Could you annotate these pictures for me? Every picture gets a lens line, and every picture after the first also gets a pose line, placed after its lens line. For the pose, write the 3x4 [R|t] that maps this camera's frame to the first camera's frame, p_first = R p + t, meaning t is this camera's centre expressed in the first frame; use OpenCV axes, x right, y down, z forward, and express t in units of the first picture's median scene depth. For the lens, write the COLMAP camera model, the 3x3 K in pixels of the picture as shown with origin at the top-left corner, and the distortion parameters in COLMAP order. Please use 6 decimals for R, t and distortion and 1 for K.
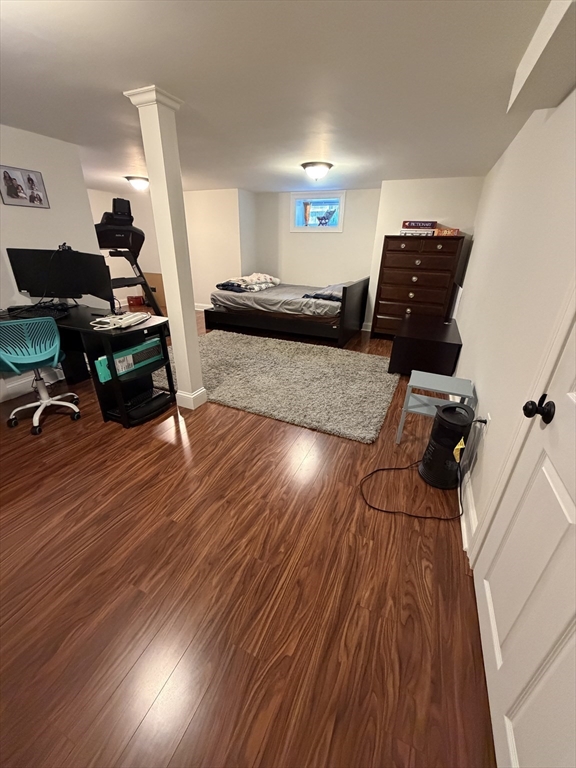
lens RADIAL K [[305.1, 0, 286.7], [0, 305.1, 379.7], [0, 0, 1]] dist [-0.001376, 0.000189]
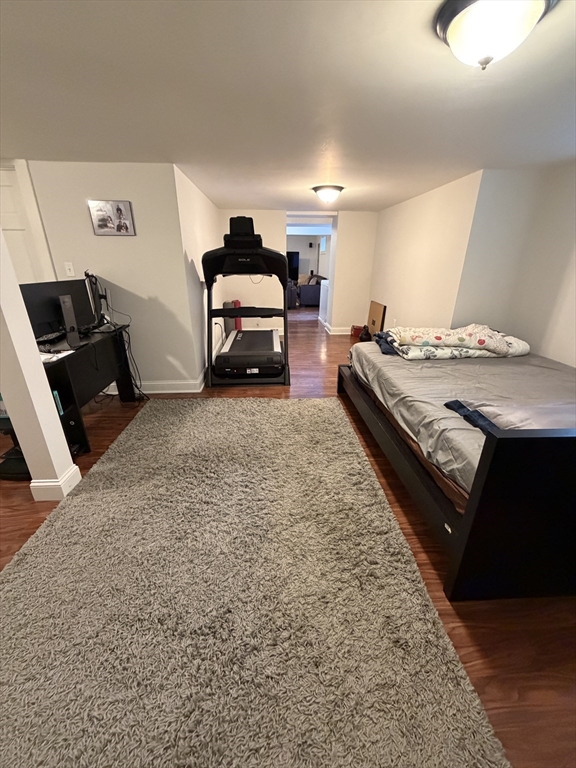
lens RADIAL K [[305.1, 0, 287.8], [0, 305.1, 382.0], [0, 0, 1]] dist [-0.001376, 0.000189]
pose [[0.465824, 0.316708, -0.826259, 0.464276], [-0.362397, 0.920137, 0.148381, -0.472337], [0.807265, 0.230314, 0.543396, 1.021637]]
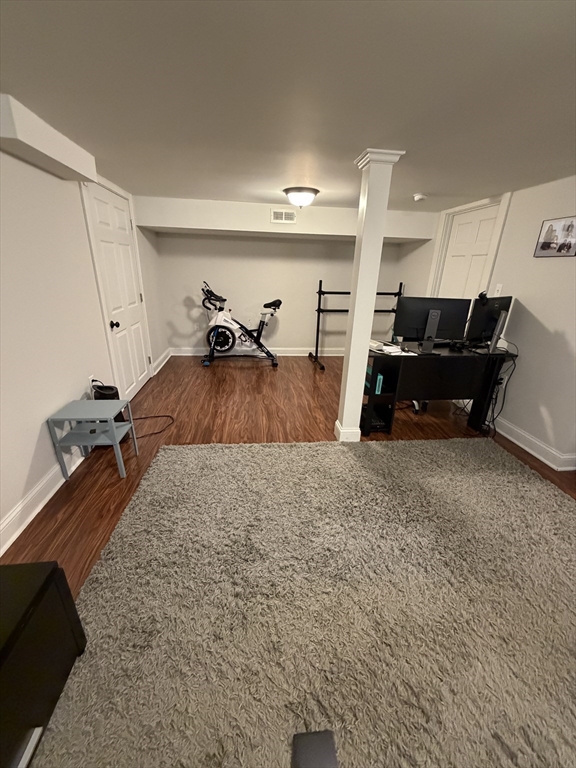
lens RADIAL K [[305.1, 0, 287.8], [0, 305.1, 383.1], [0, 0, 1]] dist [-0.001376, 0.000189]
pose [[-0.856081, 0.139659, -0.497614, 0.344532], [-0.255764, 0.722172, 0.642692, -0.676302], [0.449121, 0.677468, -0.582518, 1.428865]]
